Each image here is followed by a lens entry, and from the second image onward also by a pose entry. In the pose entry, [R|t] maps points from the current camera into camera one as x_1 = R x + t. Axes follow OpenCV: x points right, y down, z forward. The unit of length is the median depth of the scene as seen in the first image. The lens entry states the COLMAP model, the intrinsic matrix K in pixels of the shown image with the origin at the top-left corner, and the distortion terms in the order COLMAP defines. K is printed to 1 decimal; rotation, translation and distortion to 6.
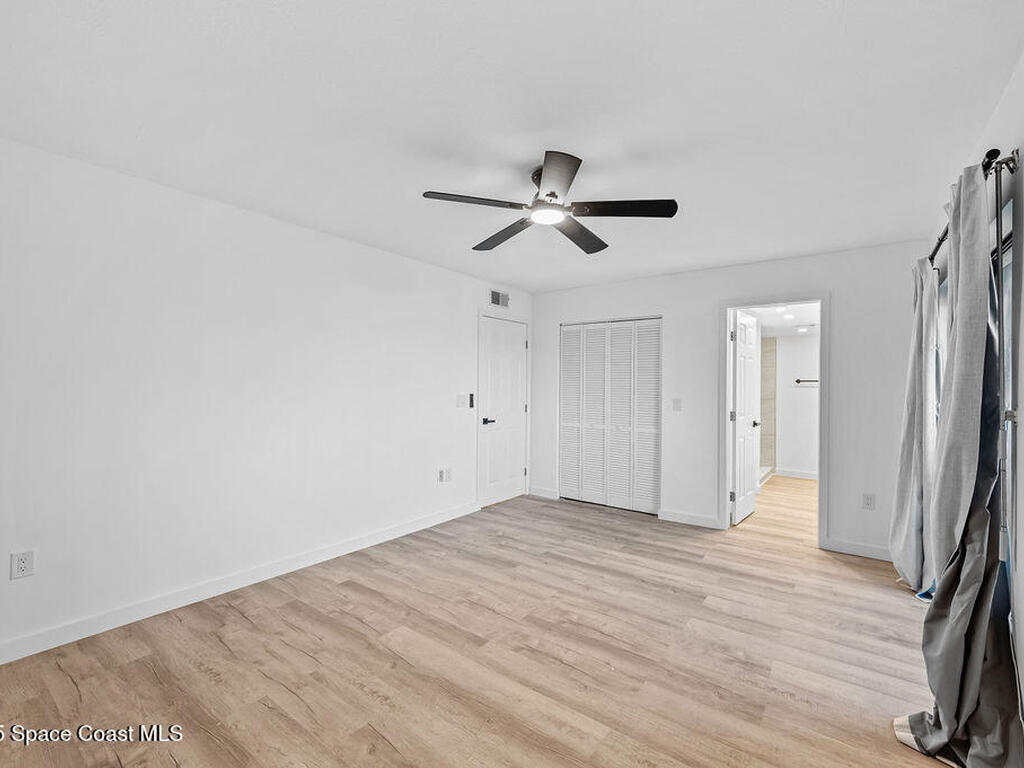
lens RADIAL K [[461.9, 0, 508.5], [0, 461.9, 376.5], [0, 0, 1]] dist [-0.000327, -0.000163]
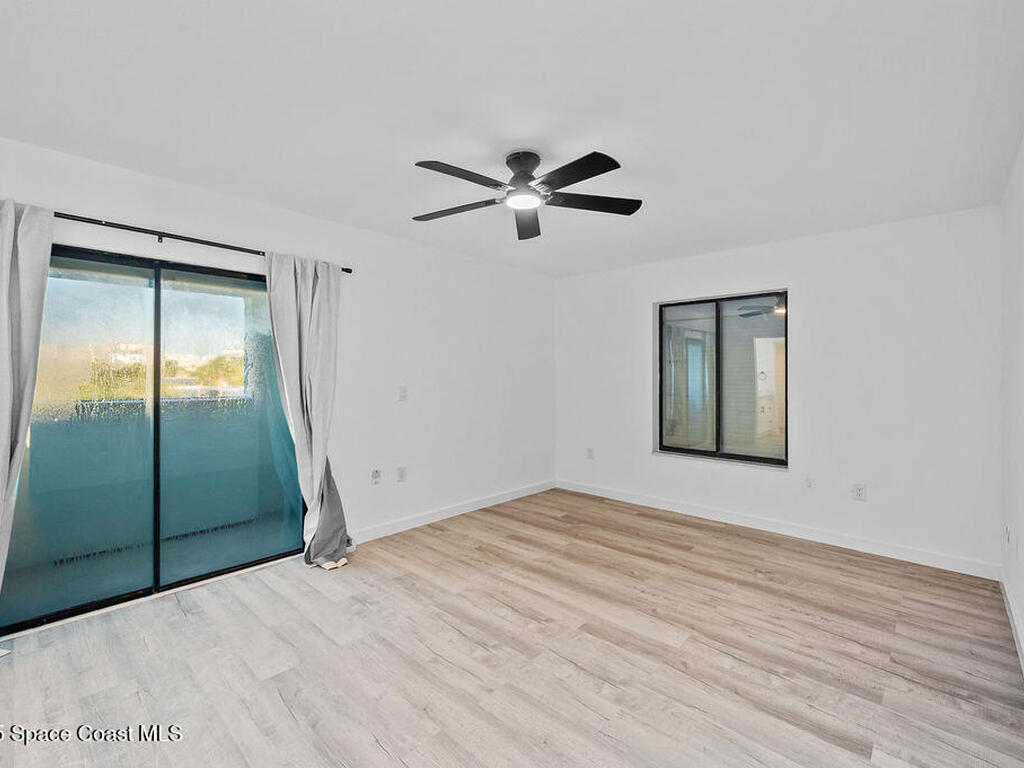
lens RADIAL K [[461.9, 0, 508.5], [0, 461.9, 376.5], [0, 0, 1]] dist [-0.000327, -0.000163]
pose [[-0.994011, -0.012554, 0.108561, 0.004705], [-0.014247, 0.999788, -0.014836, 0.037230], [-0.108352, -0.016293, -0.993979, 1.984809]]
